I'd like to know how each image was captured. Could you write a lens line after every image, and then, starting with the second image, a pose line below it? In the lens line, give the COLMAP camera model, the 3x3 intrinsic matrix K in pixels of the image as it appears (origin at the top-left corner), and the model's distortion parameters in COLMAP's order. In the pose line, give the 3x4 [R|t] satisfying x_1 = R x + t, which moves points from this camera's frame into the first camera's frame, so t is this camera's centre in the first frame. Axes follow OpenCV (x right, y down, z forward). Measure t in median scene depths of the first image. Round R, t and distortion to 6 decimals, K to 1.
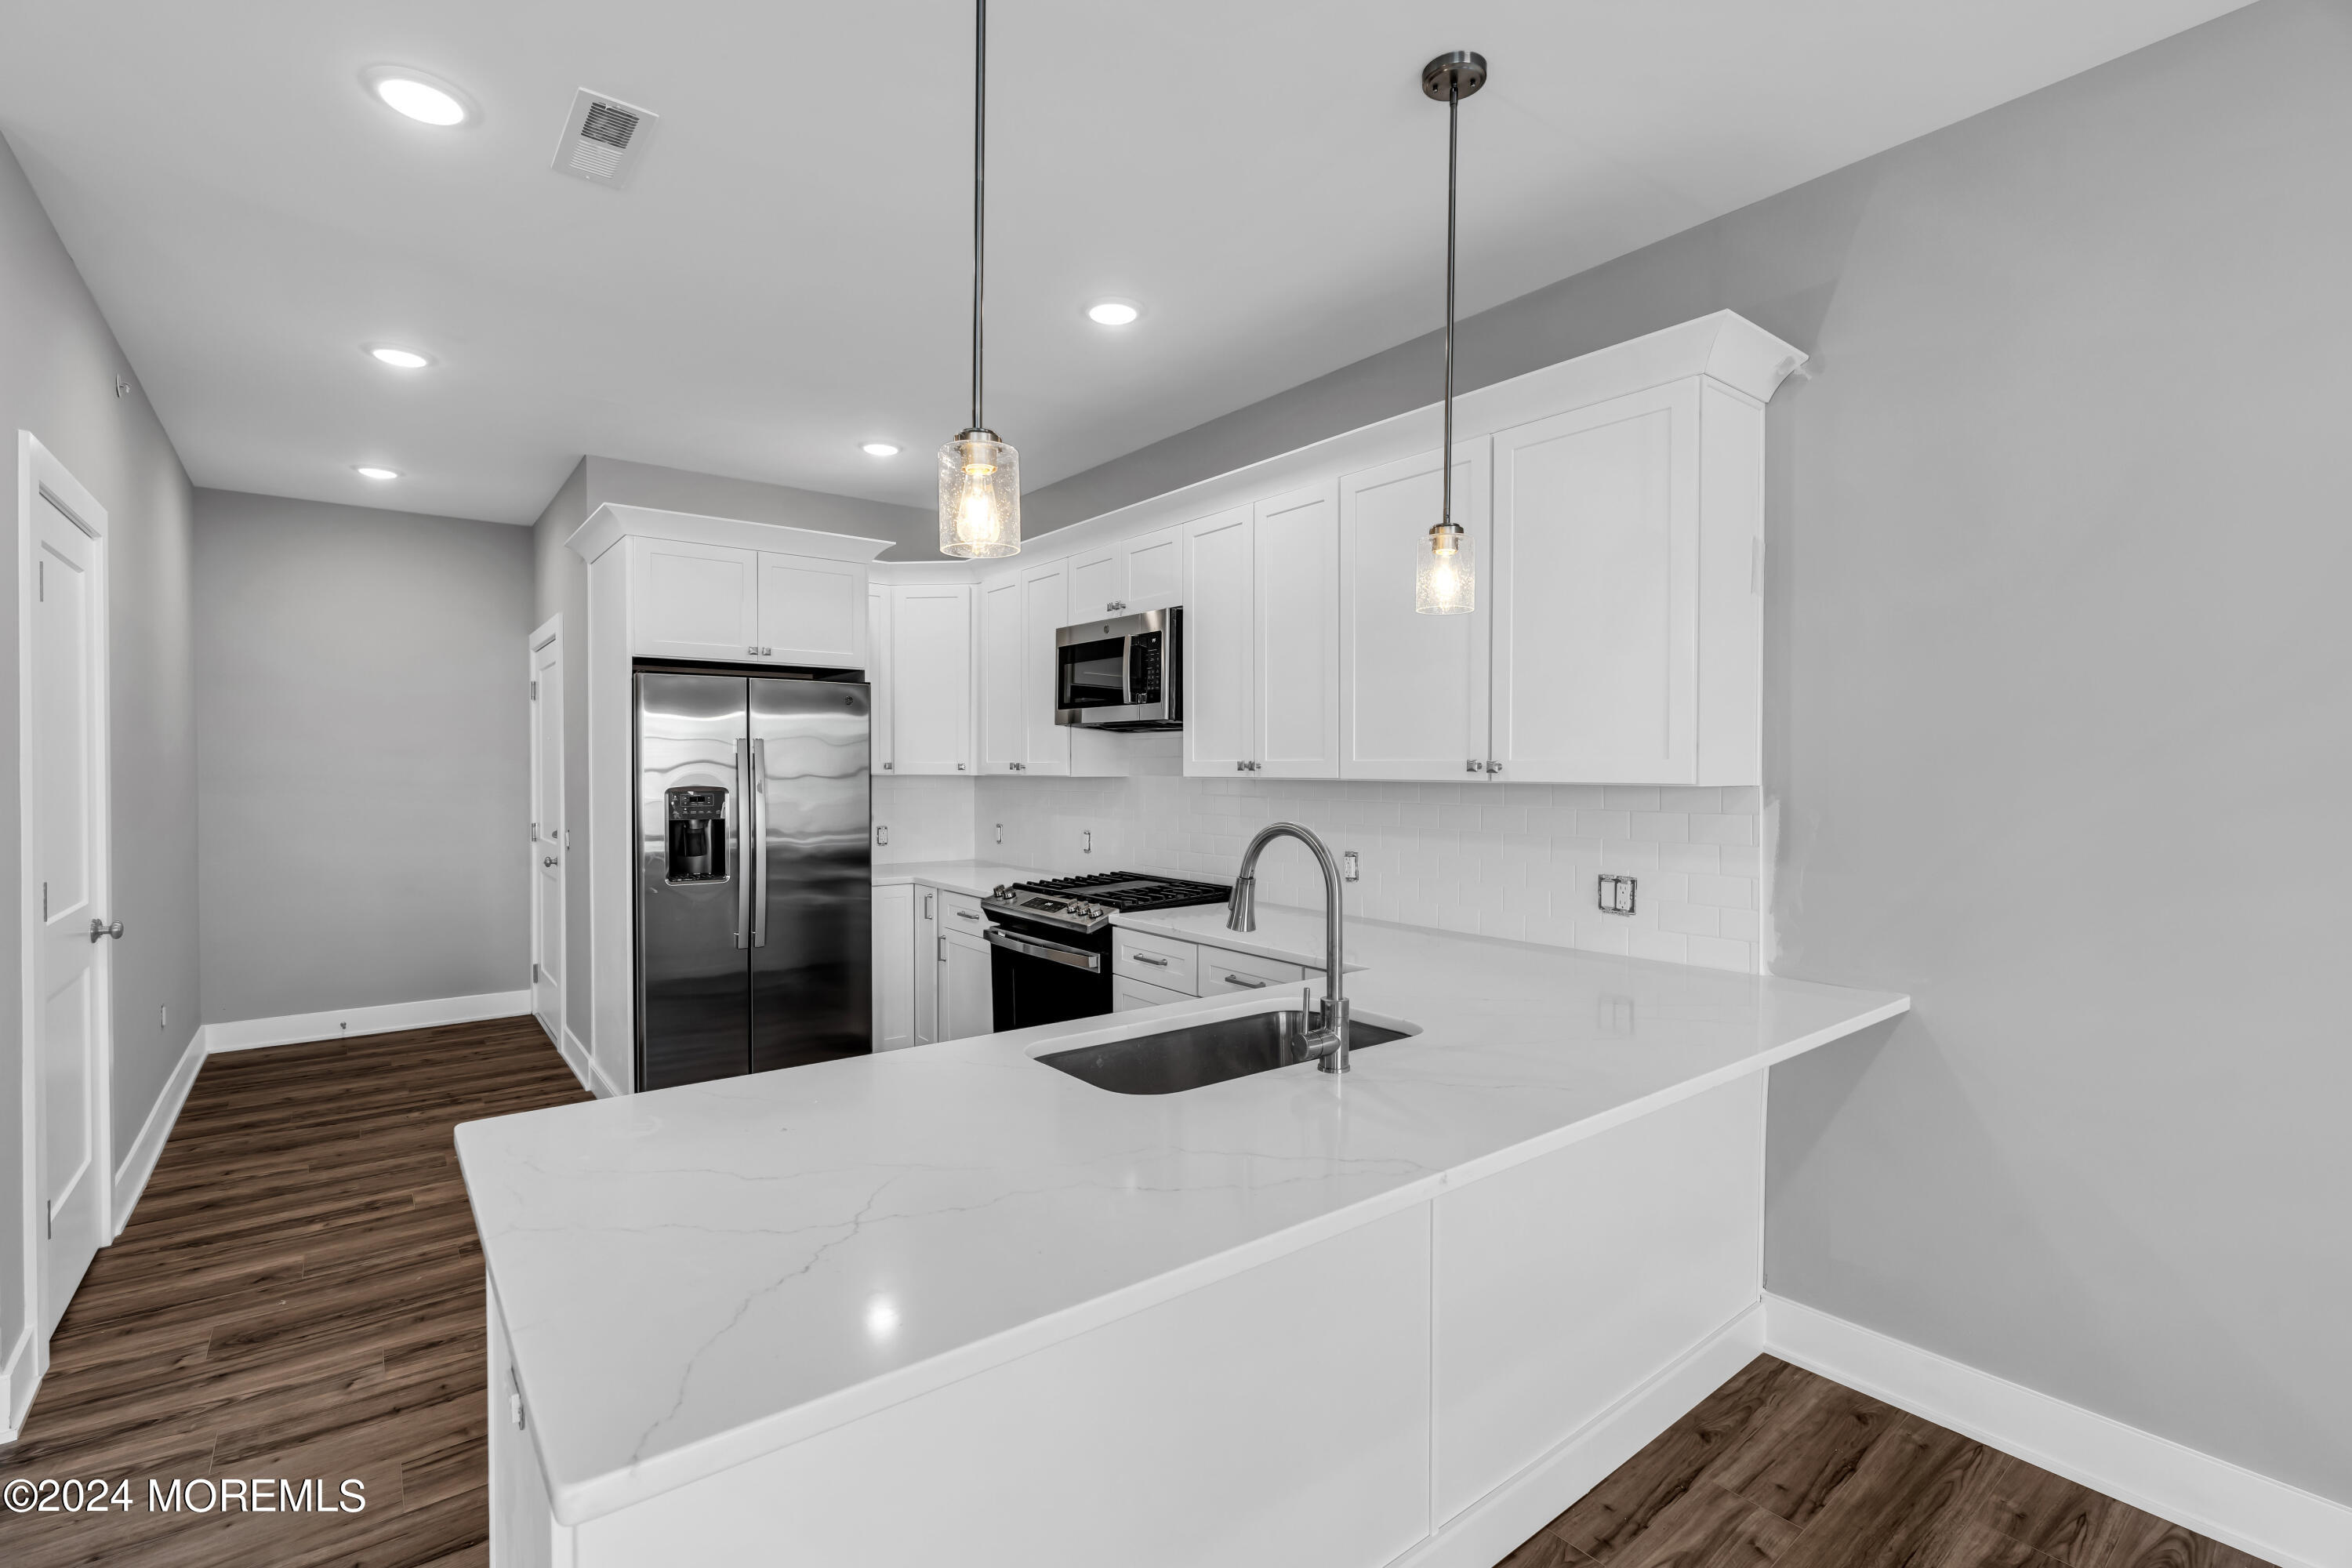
lens RADIAL K [[1052.6, 0, 1177.0], [0, 1052.6, 784.8], [0, 0, 1]] dist [-0.010426, 0.003722]
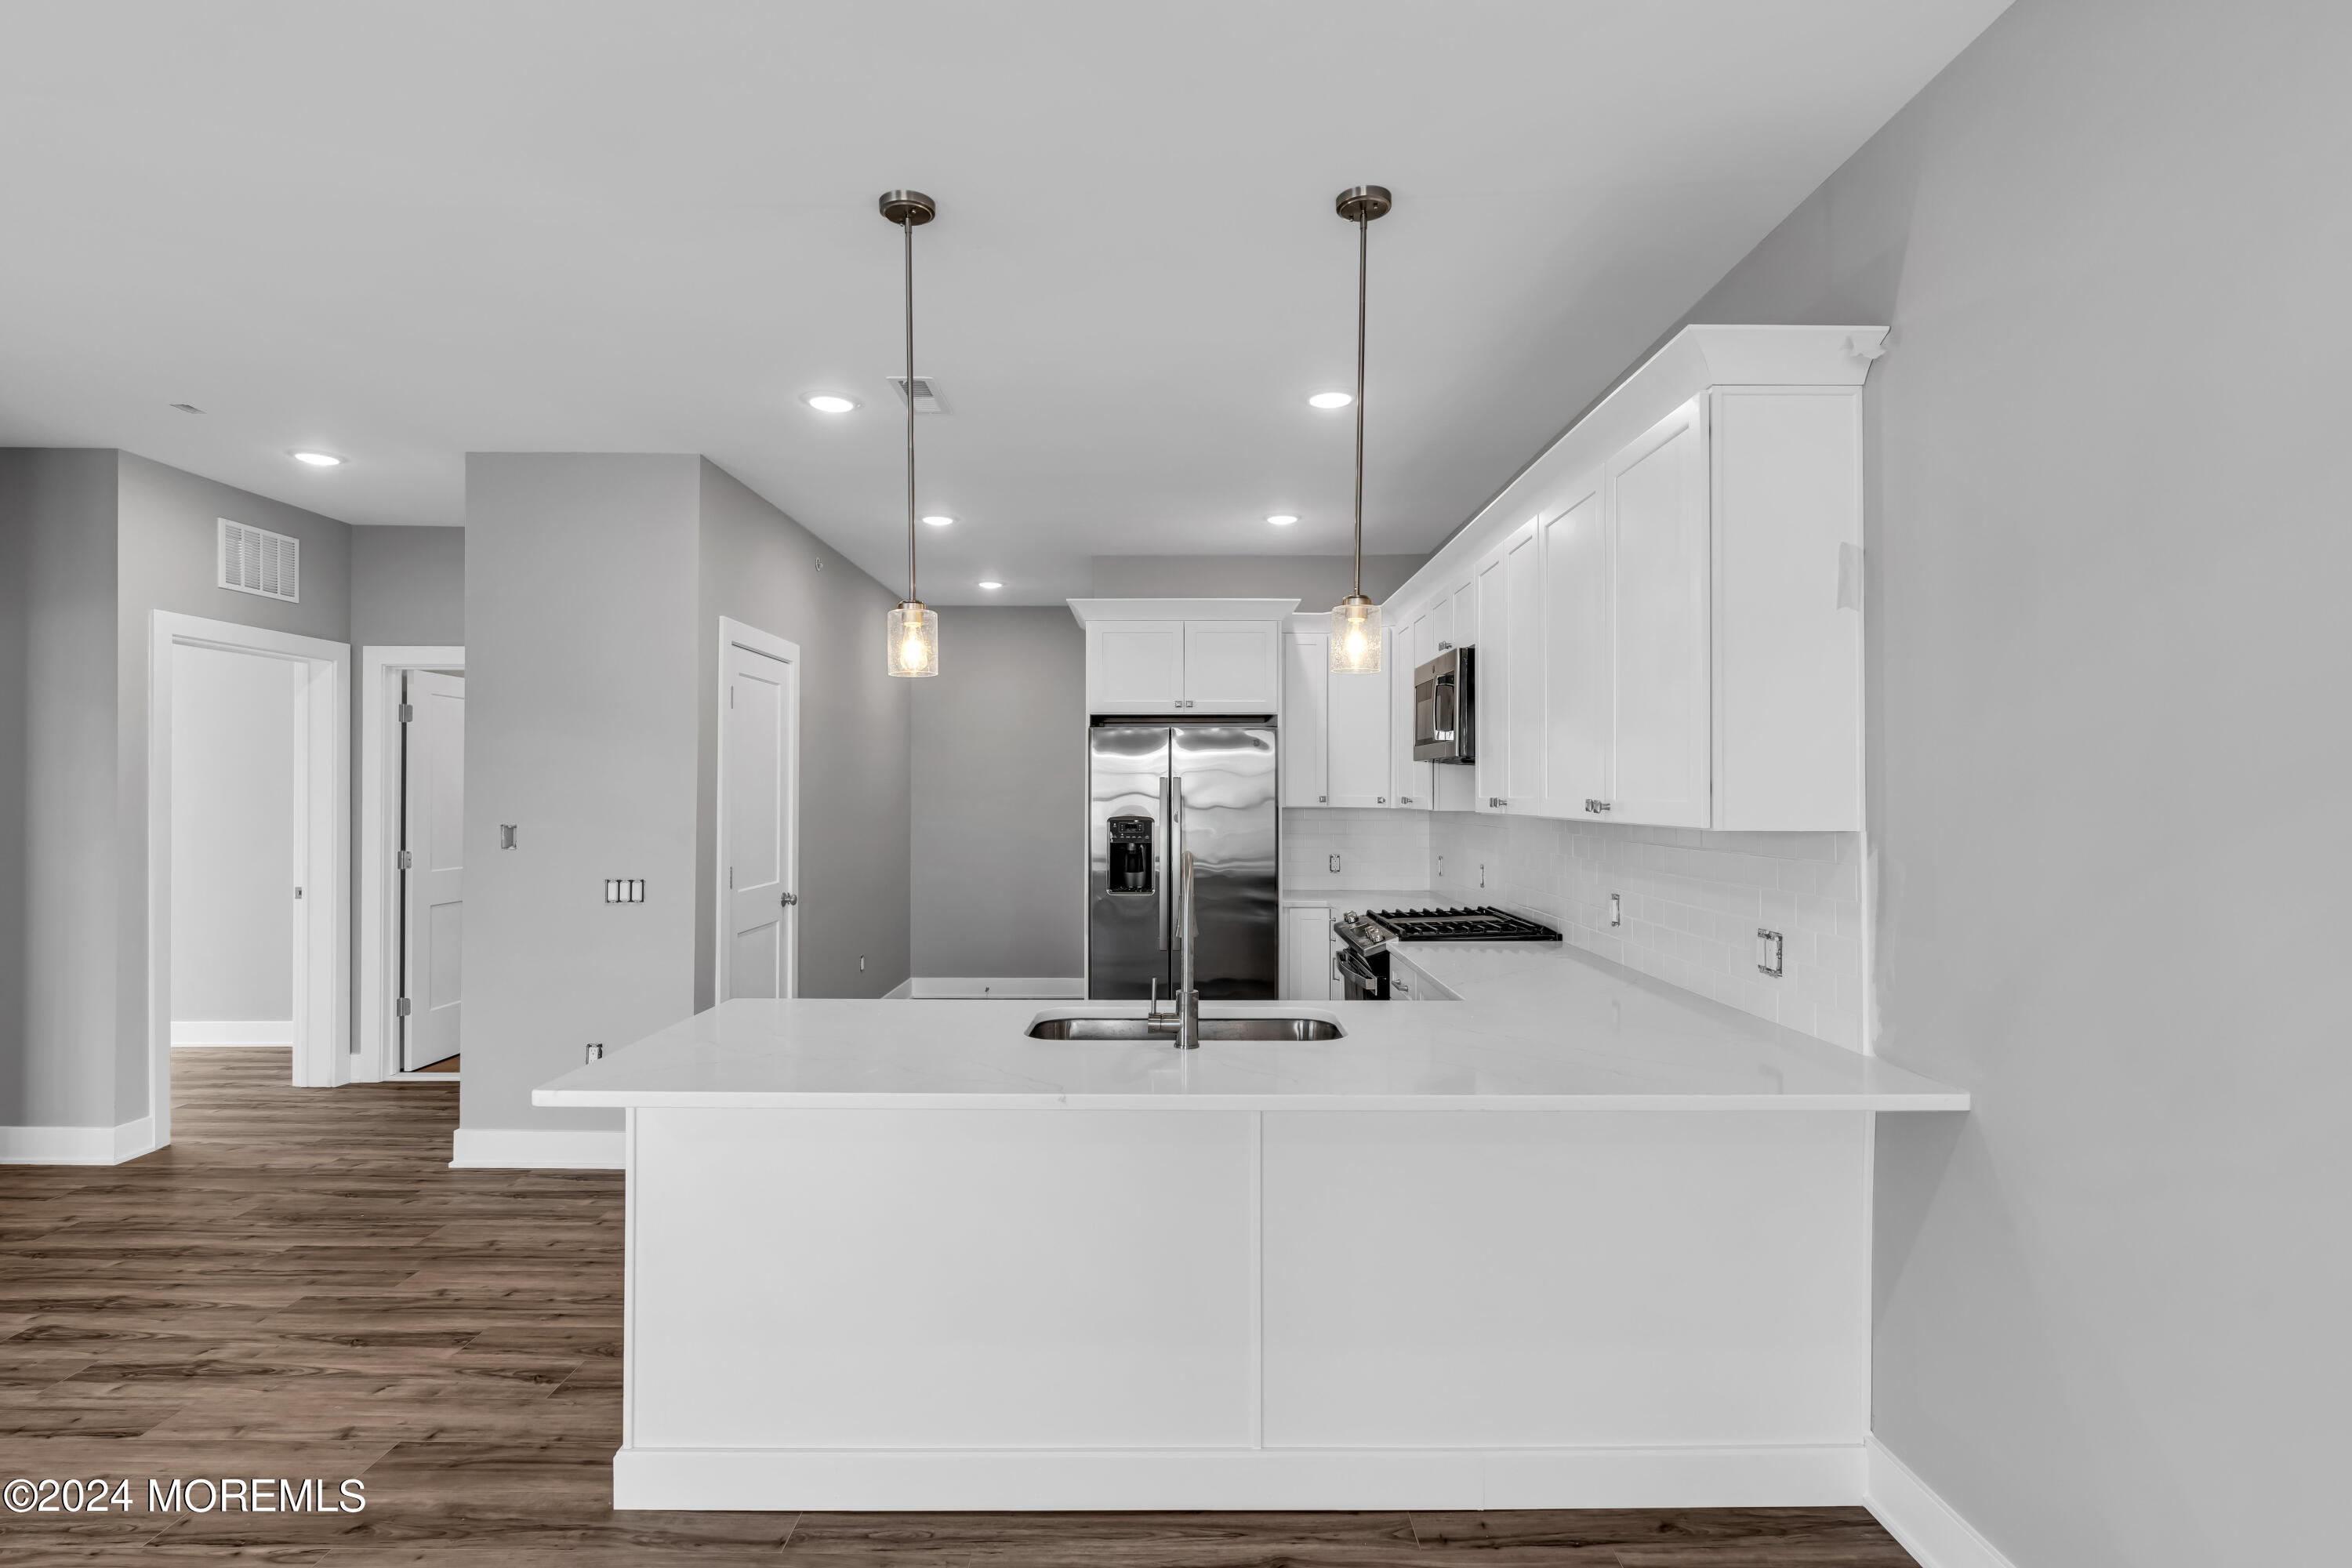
lens RADIAL K [[1166.3, 0, 1176.0], [0, 1166.3, 784.0], [0, 0, 1]] dist [-0.013931, 0.007196]
pose [[0.786932, -0.005443, -0.617016, 0.474088], [-0.010299, 0.999706, -0.021955, -0.007555], [0.616954, 0.023632, 0.786644, -0.057912]]
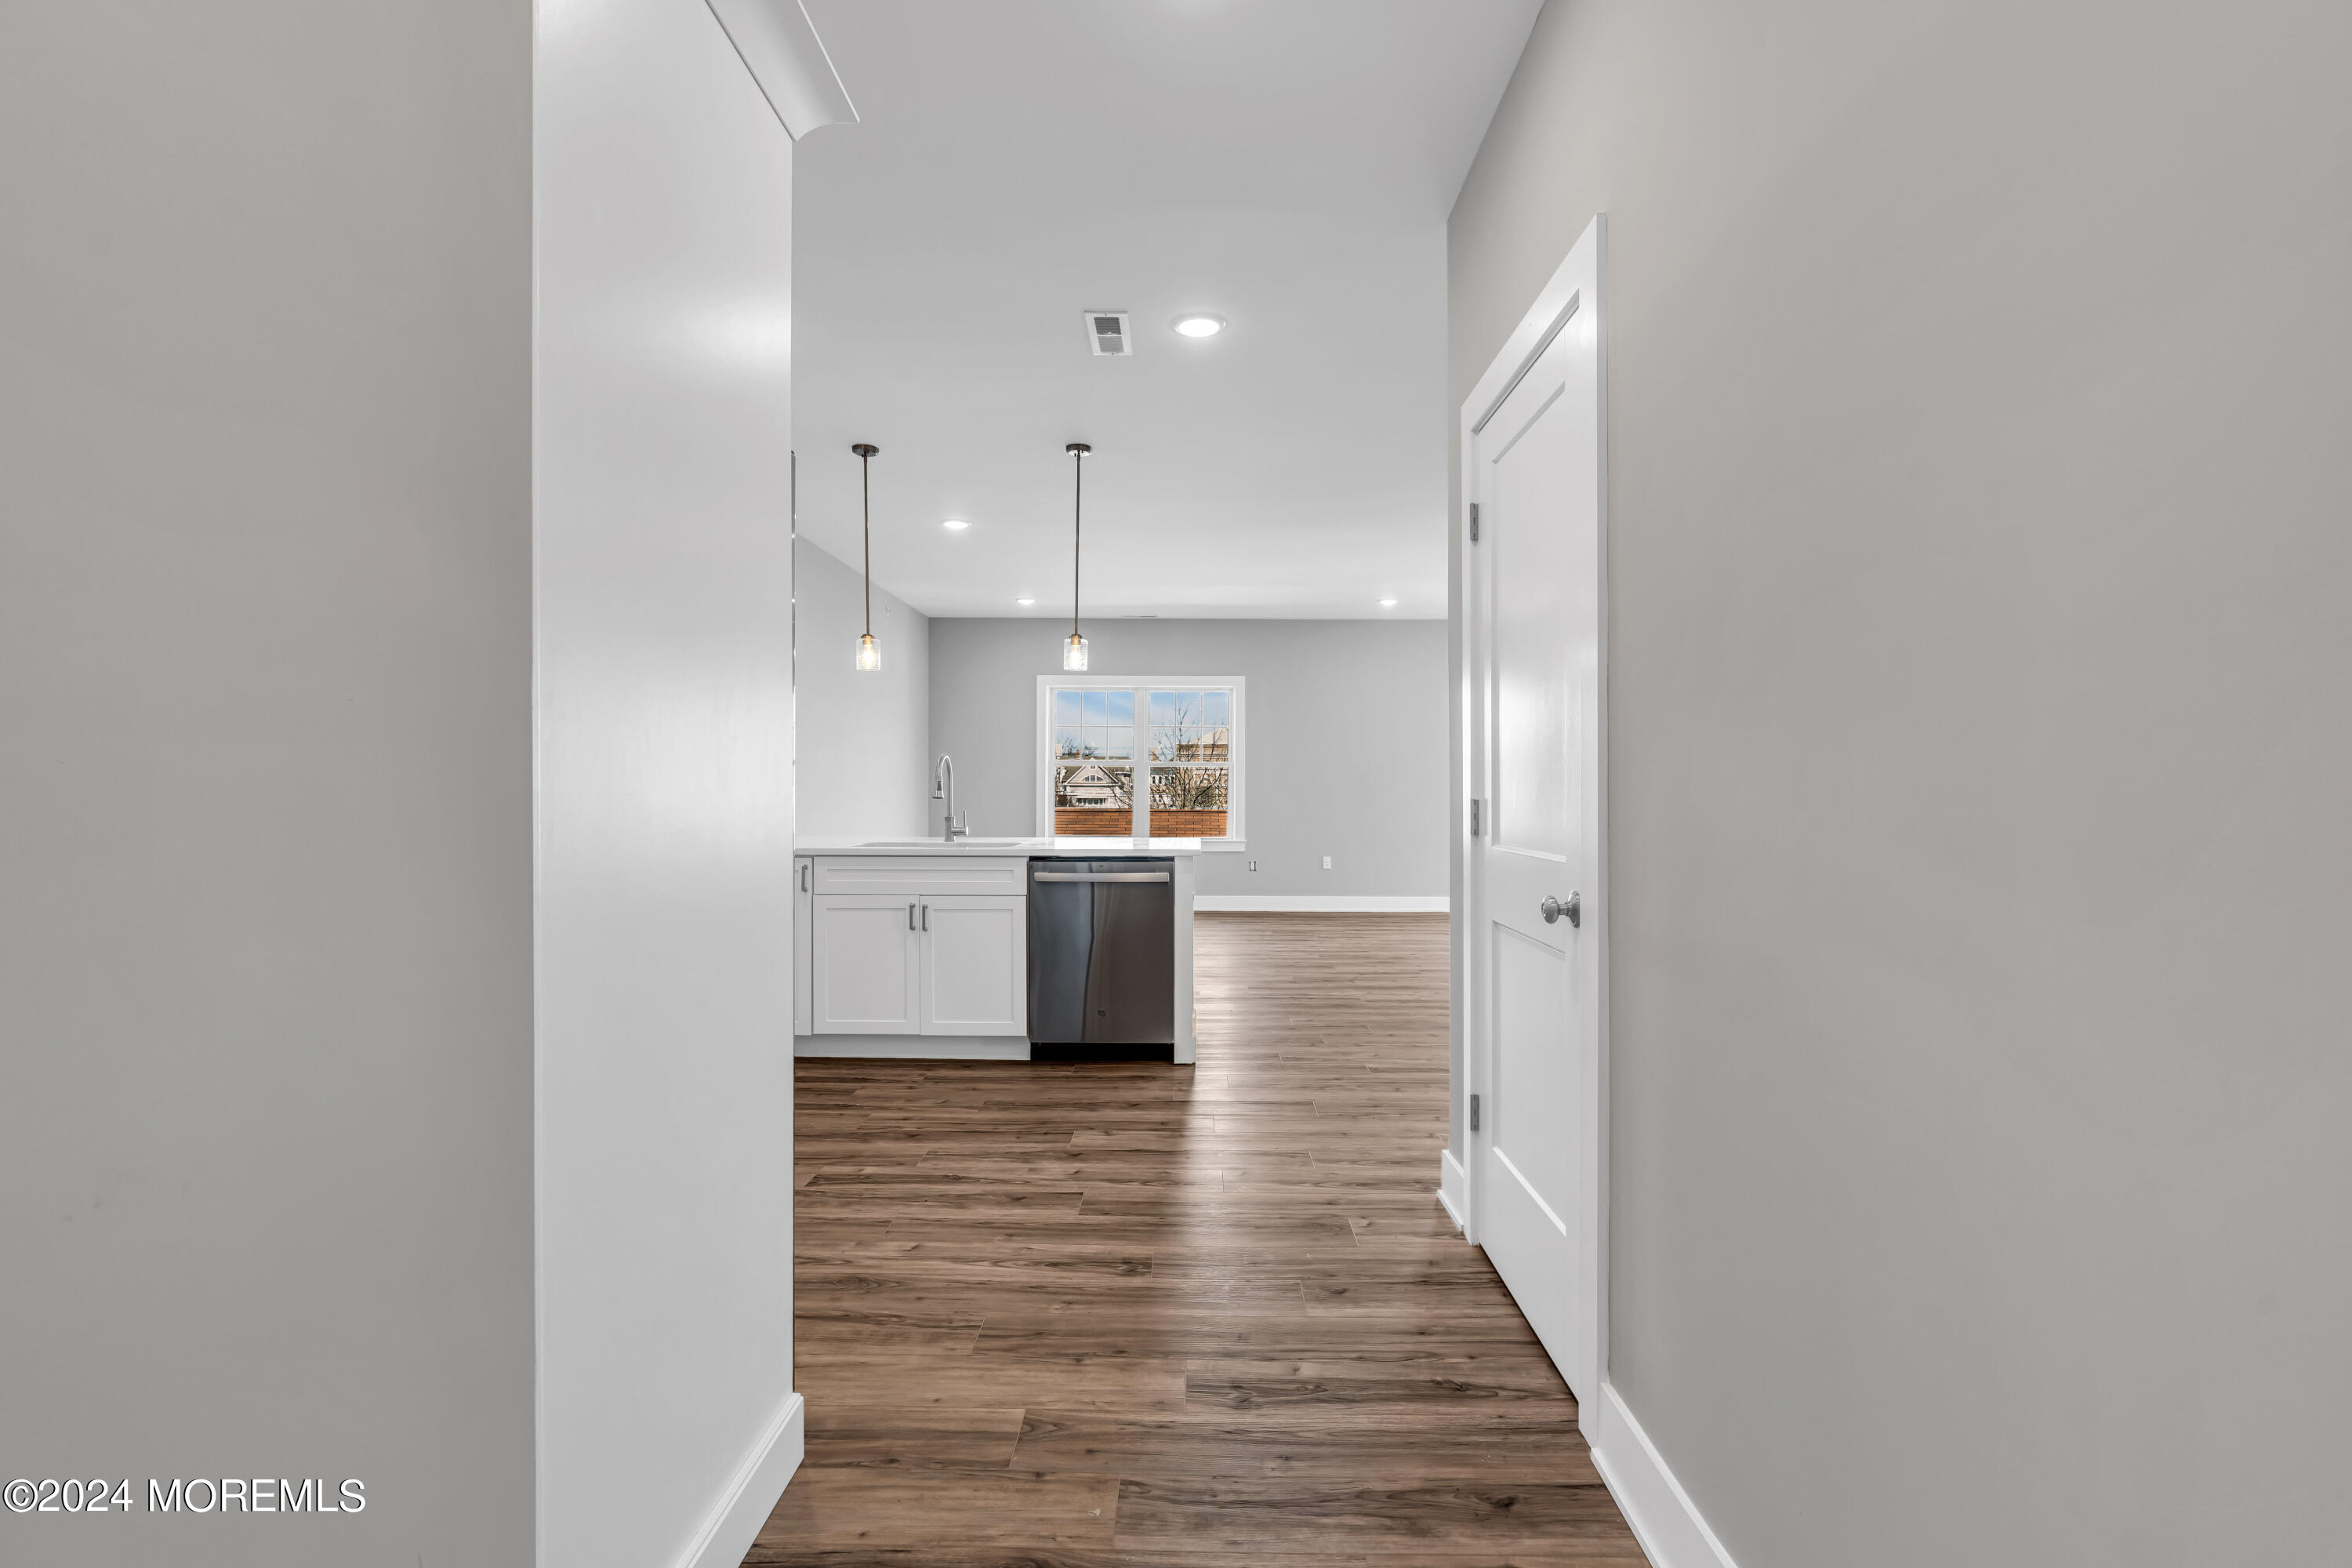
lens RADIAL K [[1085.4, 0, 1171.9], [0, 1085.4, 790.9], [0, 0, 1]] dist [-0.002317, 0.000191]
pose [[-0.771567, -0.004671, 0.636131, -1.018584], [0.007948, 0.999824, 0.016982, 0.041633], [-0.636099, 0.018159, -0.771394, 1.348061]]
